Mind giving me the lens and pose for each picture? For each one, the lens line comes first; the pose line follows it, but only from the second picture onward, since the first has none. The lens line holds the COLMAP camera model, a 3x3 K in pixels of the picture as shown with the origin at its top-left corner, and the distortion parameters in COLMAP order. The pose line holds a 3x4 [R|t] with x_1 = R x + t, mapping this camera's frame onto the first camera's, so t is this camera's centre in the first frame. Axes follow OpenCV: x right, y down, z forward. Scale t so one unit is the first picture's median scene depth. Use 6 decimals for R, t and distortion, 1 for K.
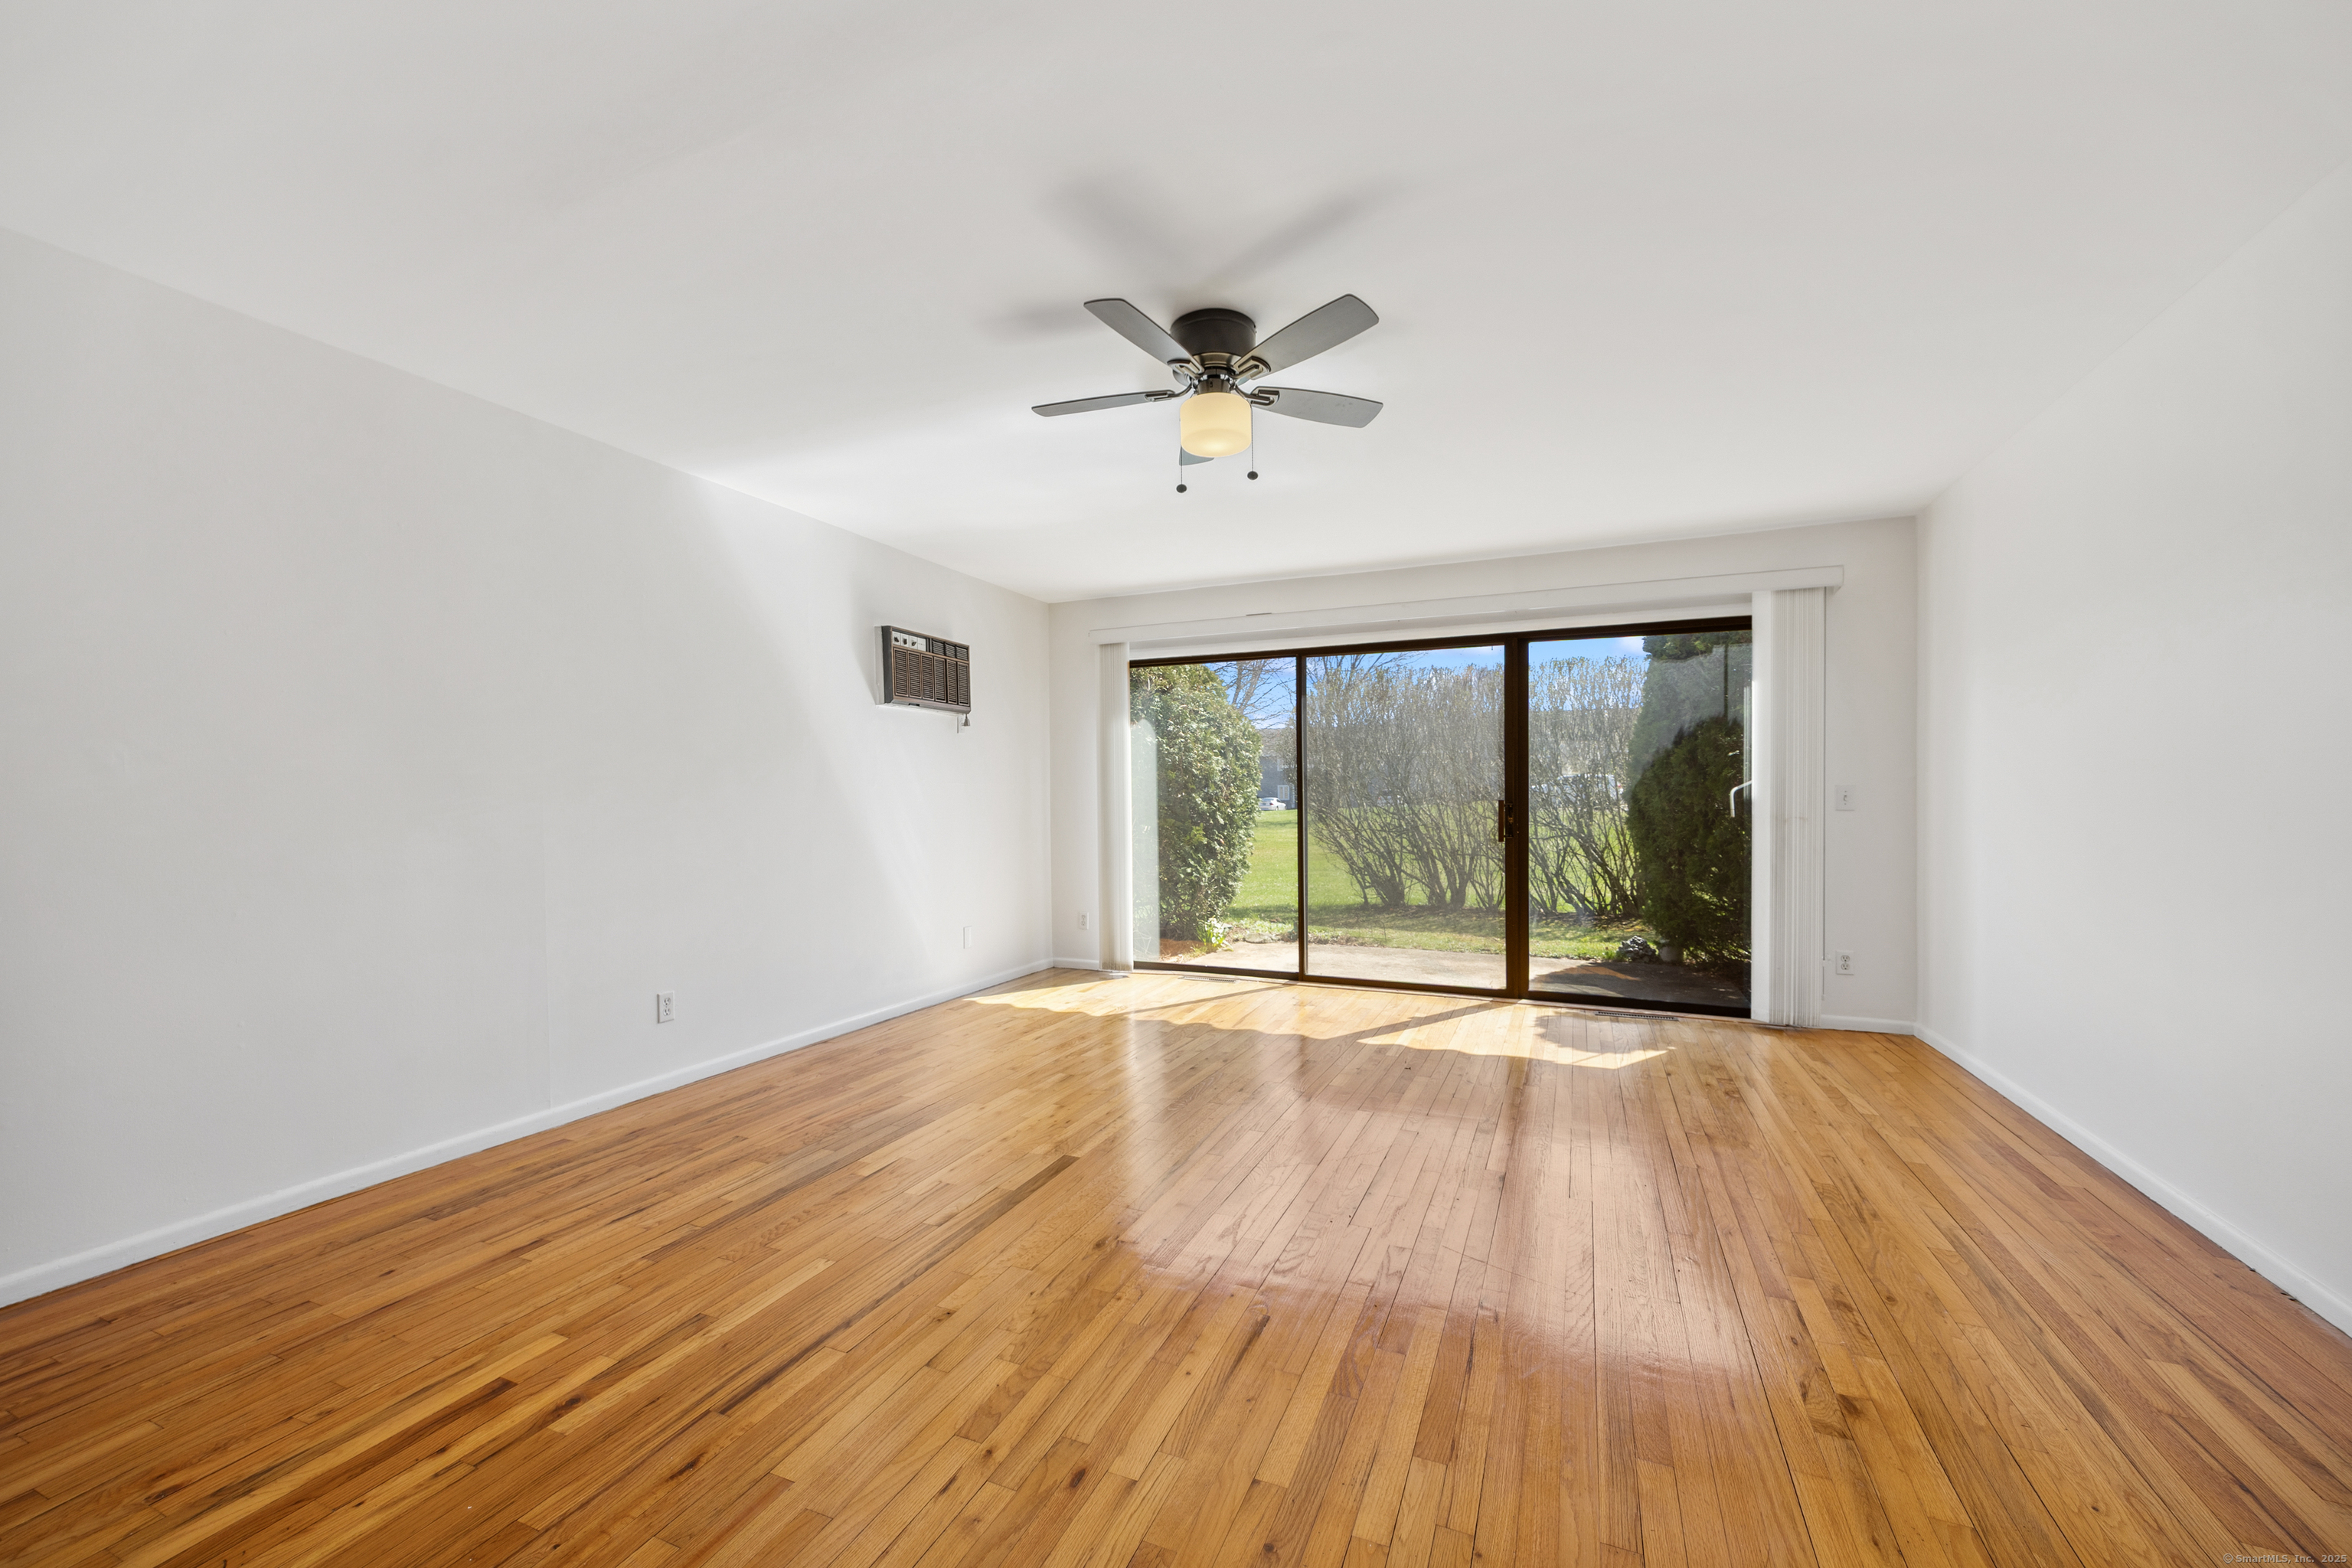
lens RADIAL K [[964.3, 0, 1167.6], [0, 964.3, 804.1], [0, 0, 1]] dist [-0.001207, -0.000320]
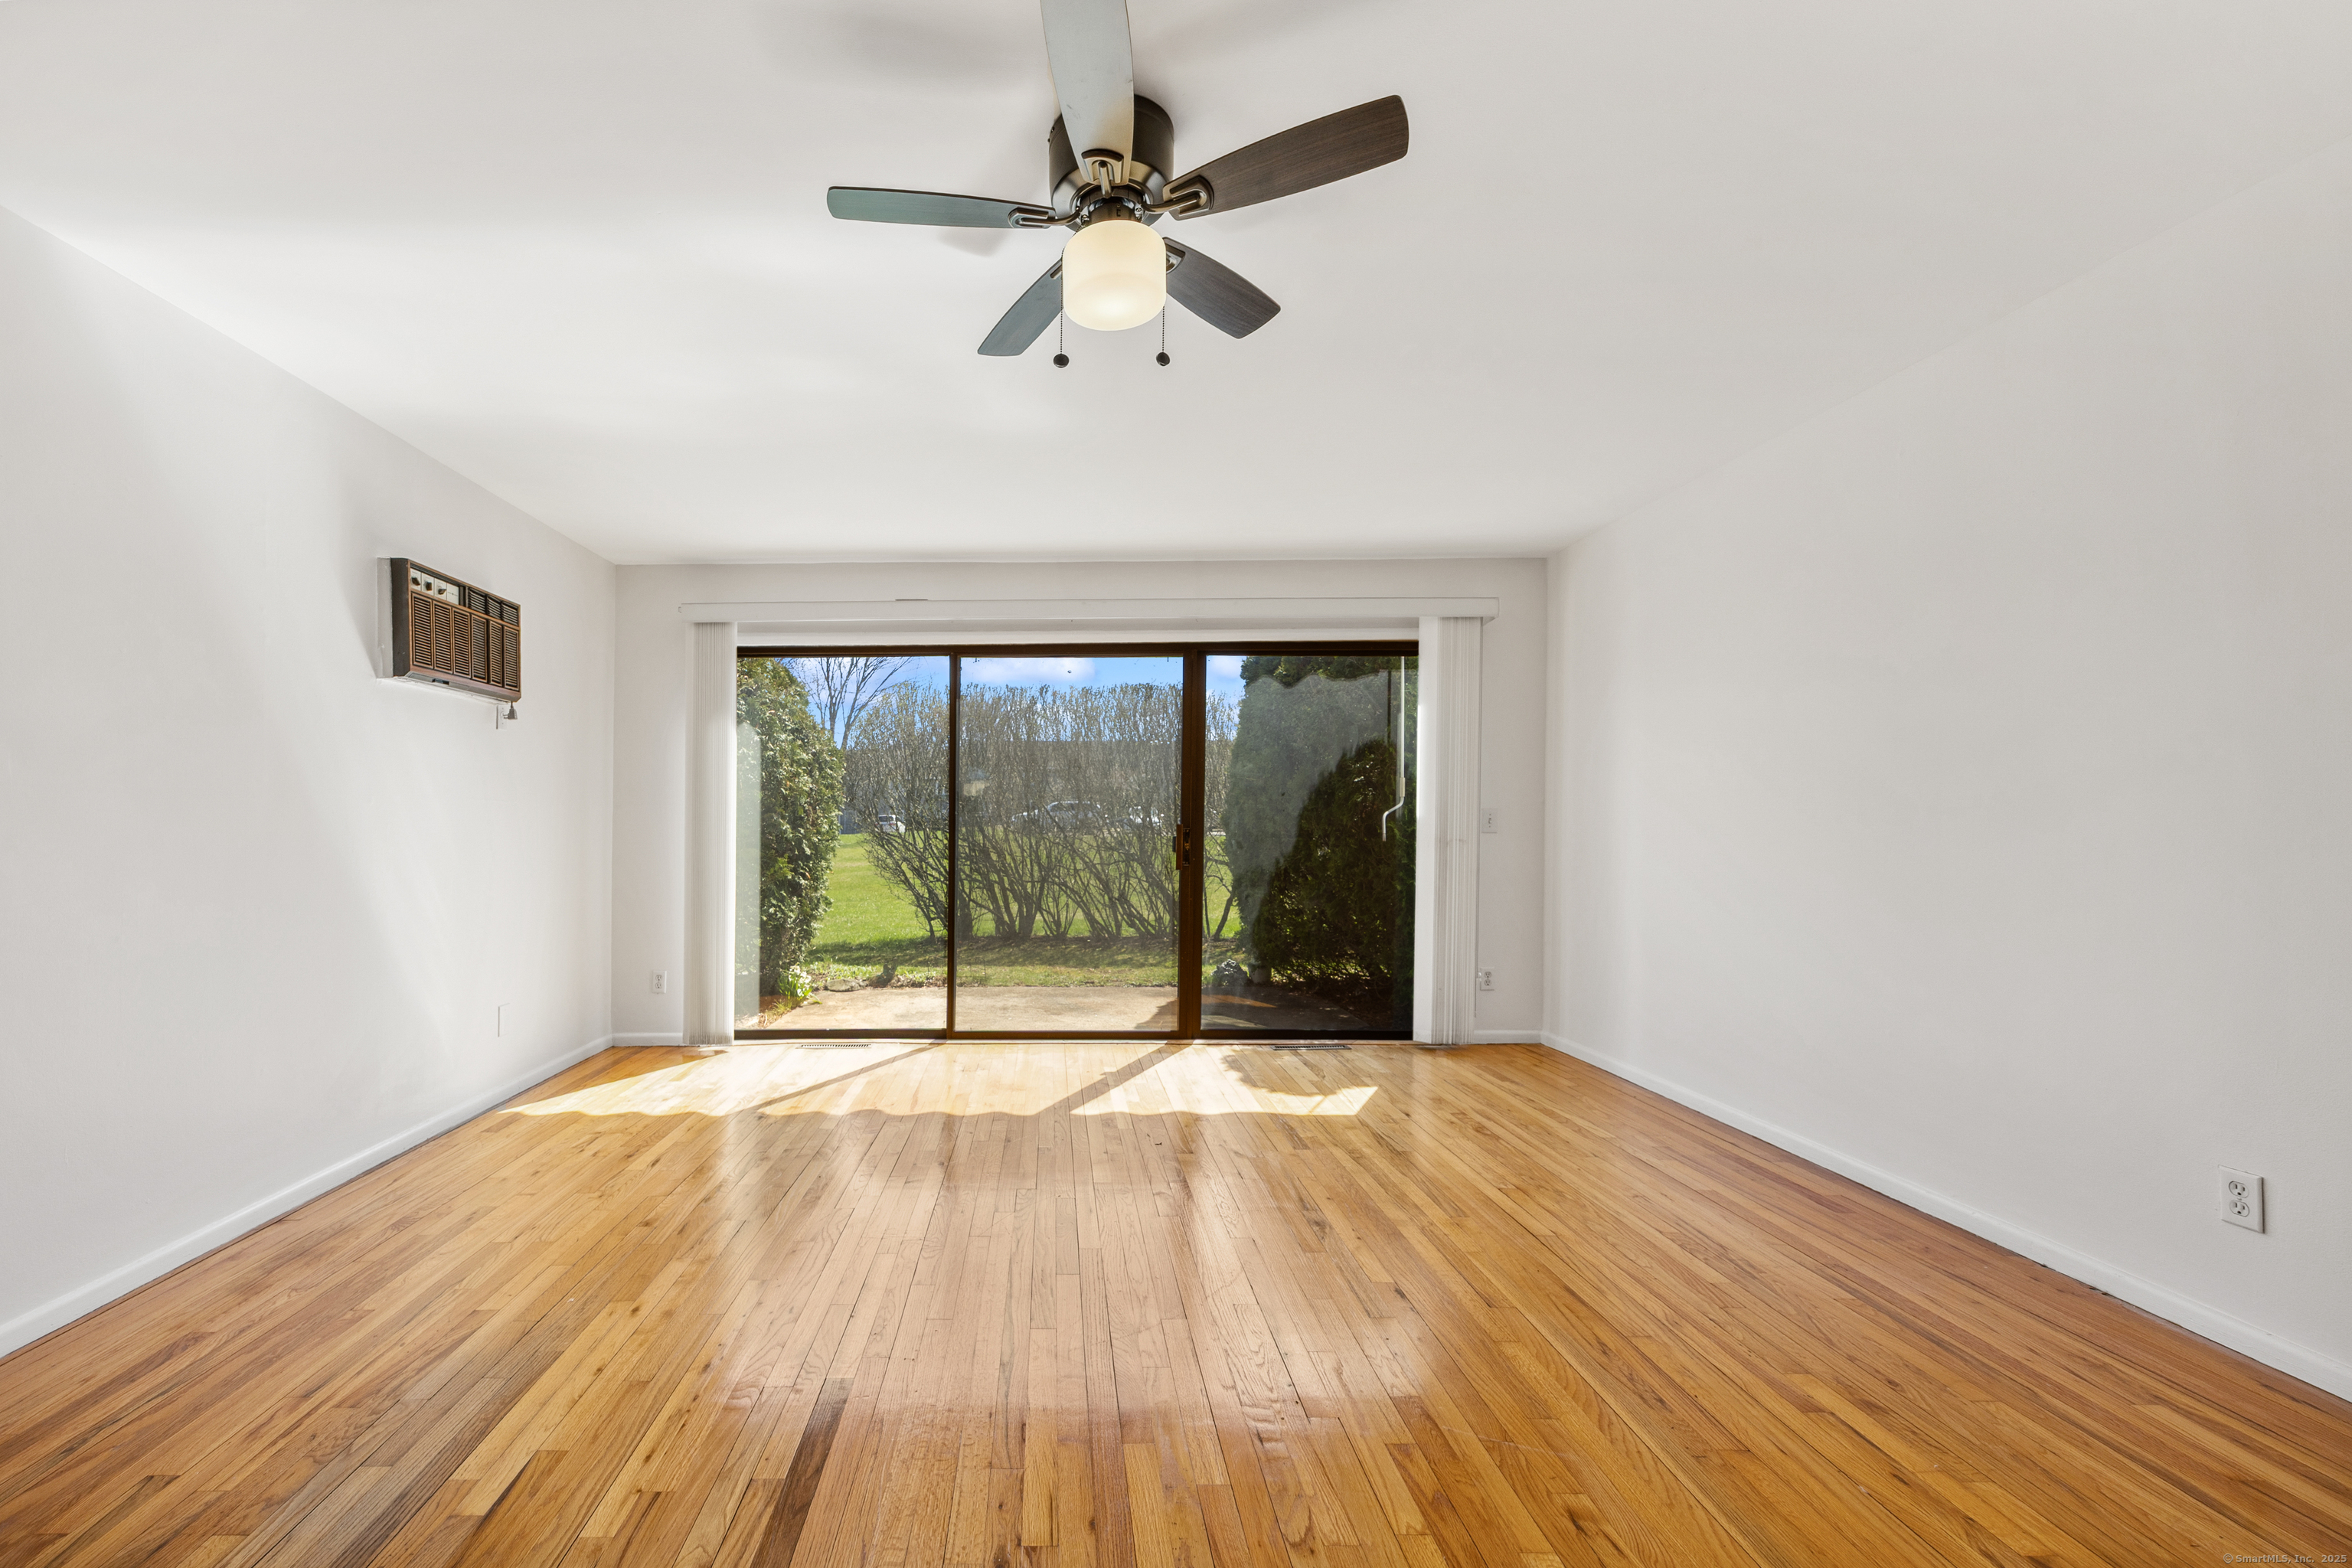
lens RADIAL K [[970.3, 0, 1059.3], [0, 970.3, 812.3], [0, 0, 1]] dist [0.001134, -0.000046]
pose [[0.915751, 0.002895, 0.401736, -0.119247], [0.004687, 0.999829, -0.017888, 0.000371], [-0.401719, 0.018264, 0.915581, 0.182545]]
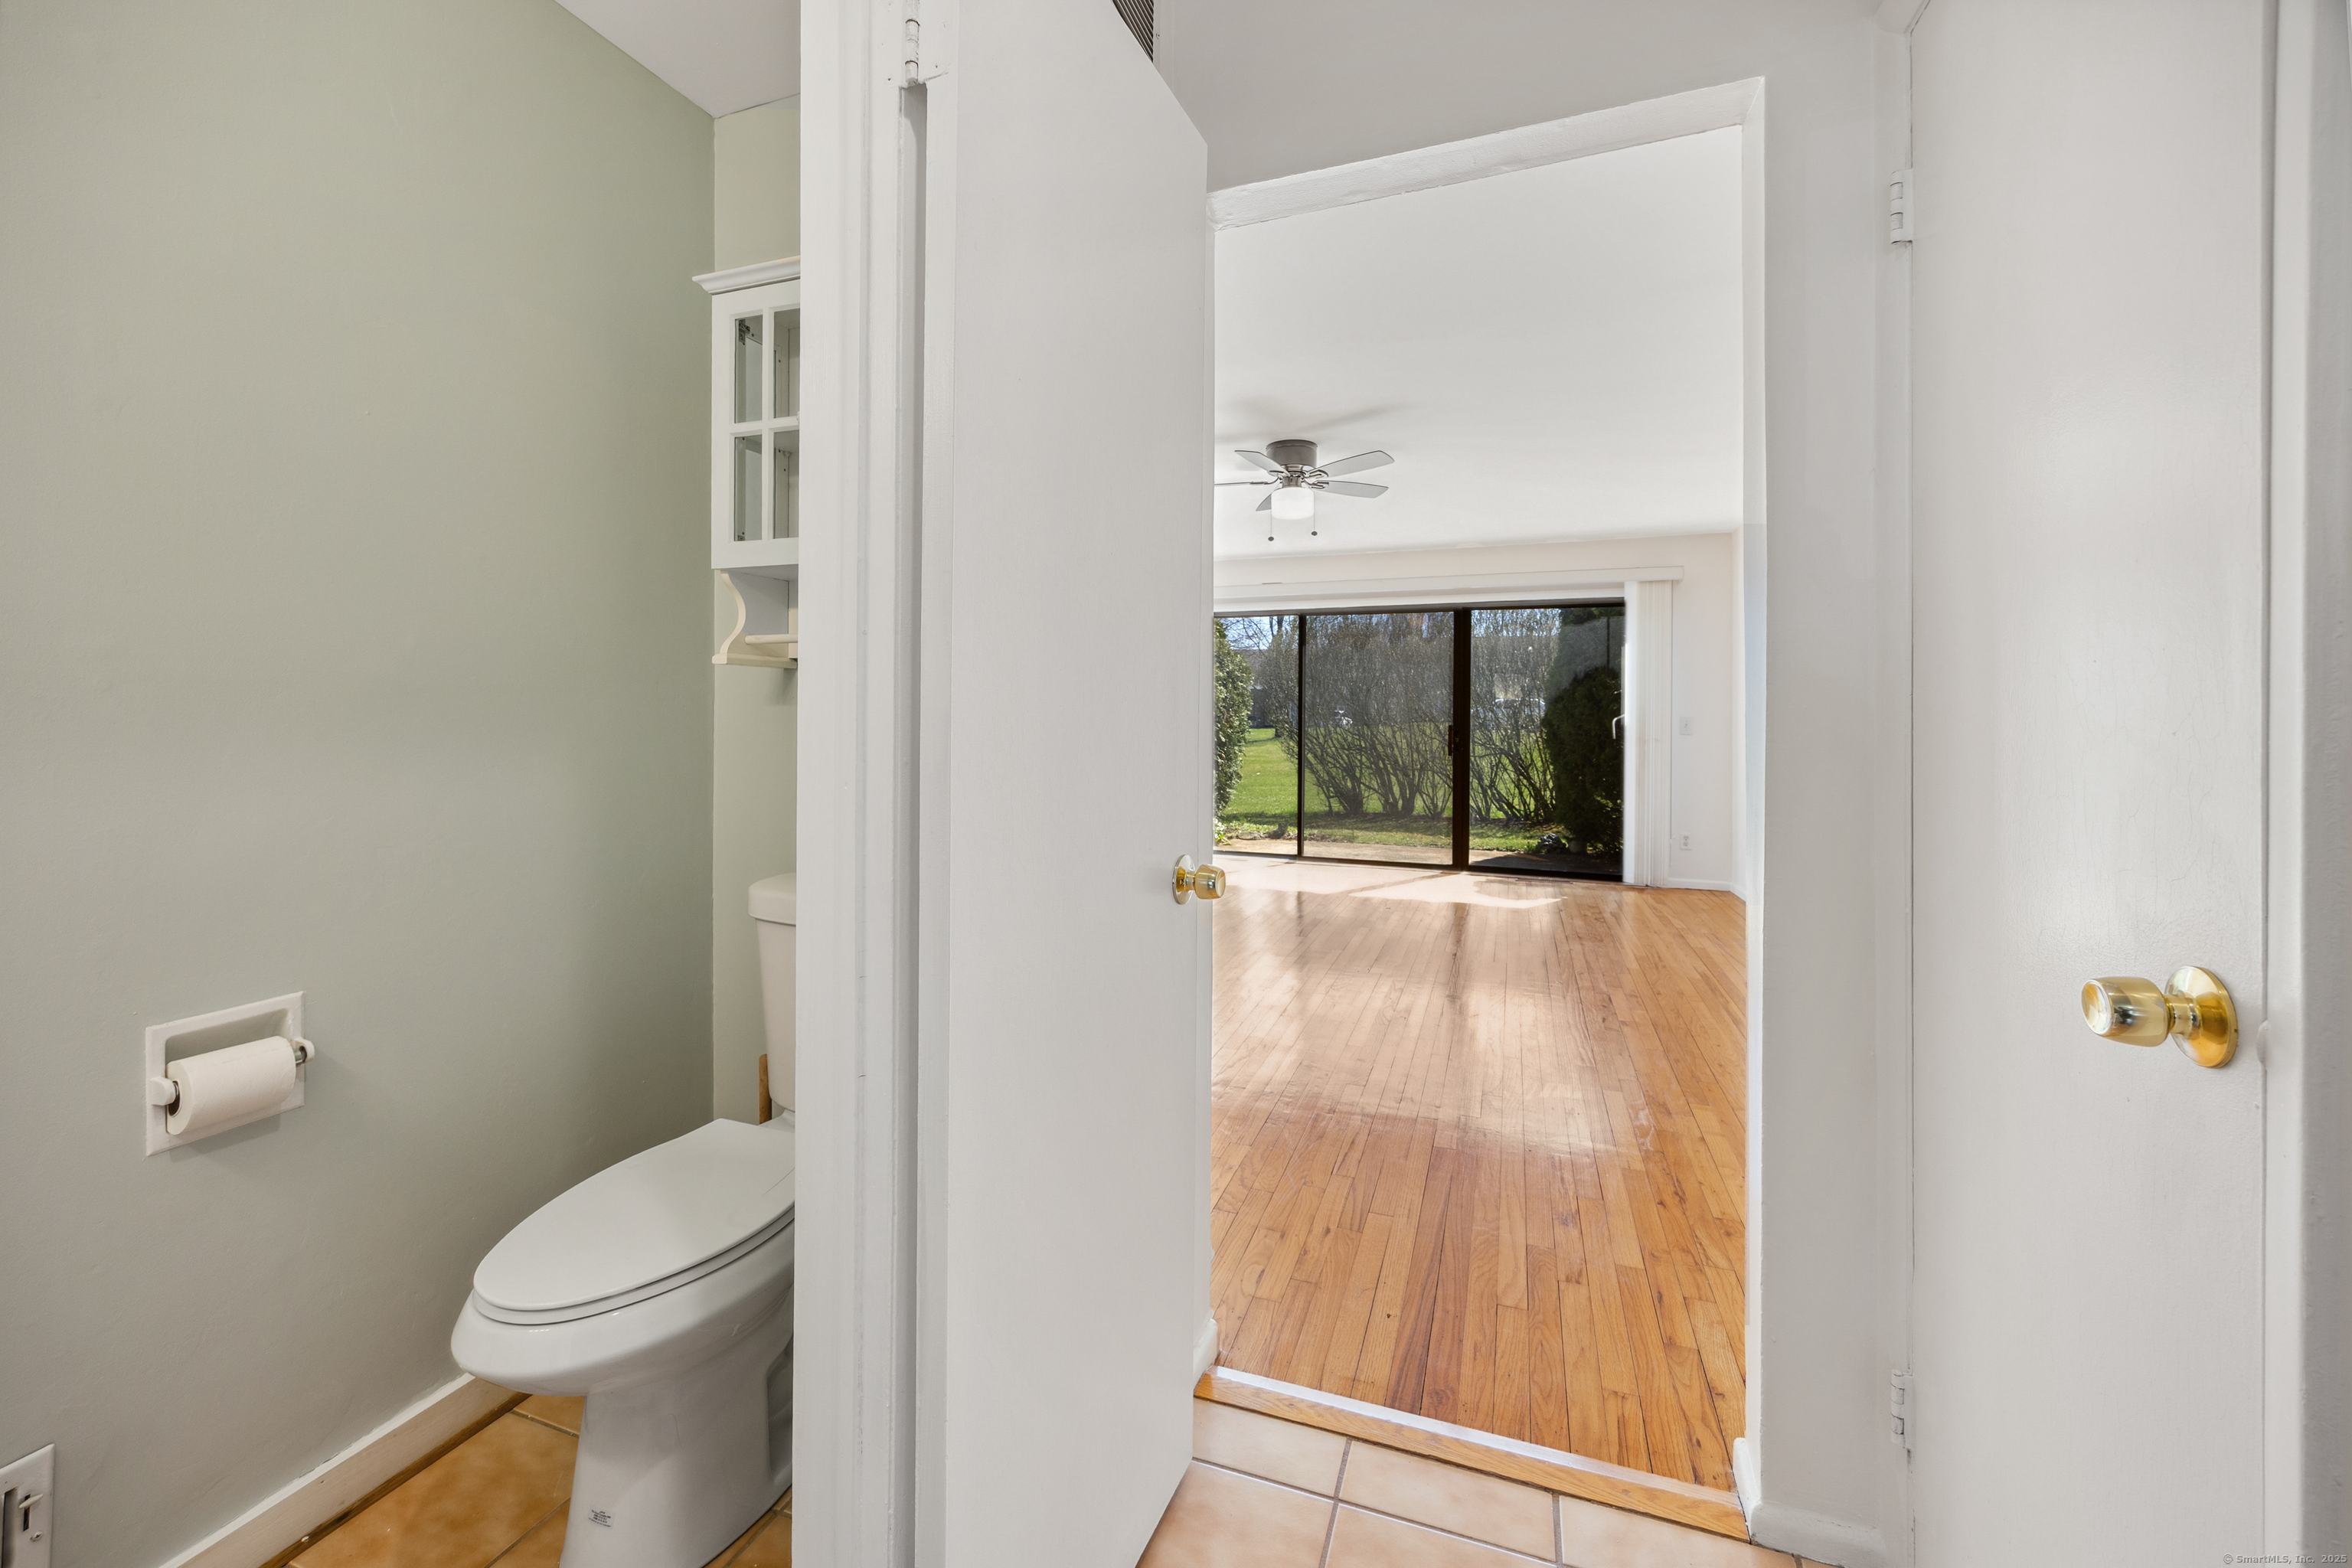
lens RADIAL K [[971.4, 0, 1168.3], [0, 971.4, 723.1], [0, 0, 1]] dist [0.001058, 0.000243]
pose [[0.998076, 0.008922, 0.061358, -0.126797], [-0.008910, 0.999960, -0.000460, -0.002445], [-0.061360, -0.000088, 0.998116, -0.324081]]
